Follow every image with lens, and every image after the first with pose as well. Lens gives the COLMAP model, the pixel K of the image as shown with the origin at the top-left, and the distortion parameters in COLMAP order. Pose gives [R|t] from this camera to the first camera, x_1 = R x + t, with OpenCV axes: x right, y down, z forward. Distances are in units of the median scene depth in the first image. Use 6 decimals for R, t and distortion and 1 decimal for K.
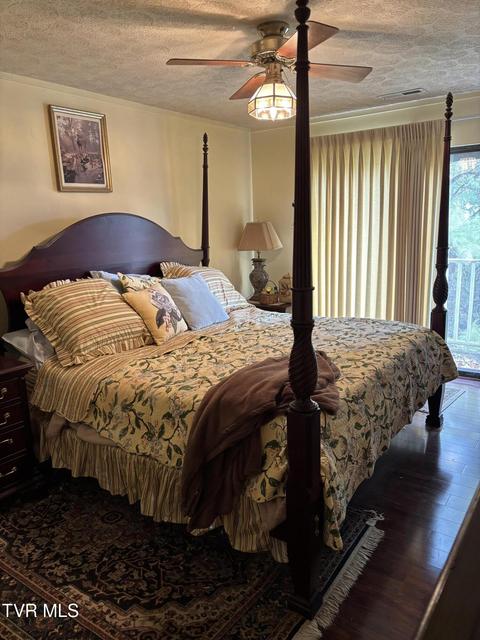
lens RADIAL K [[483.5, 0, 242.0], [0, 483.5, 319.2], [0, 0, 1]] dist [0.051885, -0.057742]
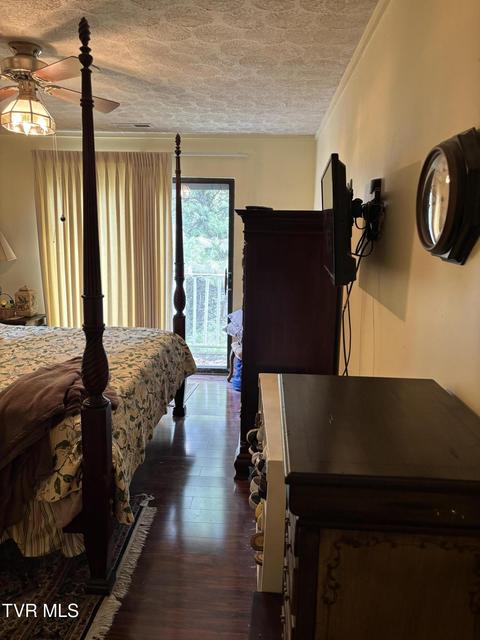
lens RADIAL K [[483.5, 0, 240.4], [0, 483.5, 320.8], [0, 0, 1]] dist [0.051885, -0.057742]
pose [[0.845157, -0.046785, 0.532467, -0.131707], [0.060030, 0.998168, -0.007577, 0.015387], [-0.531137, 0.038368, 0.846417, -0.094137]]
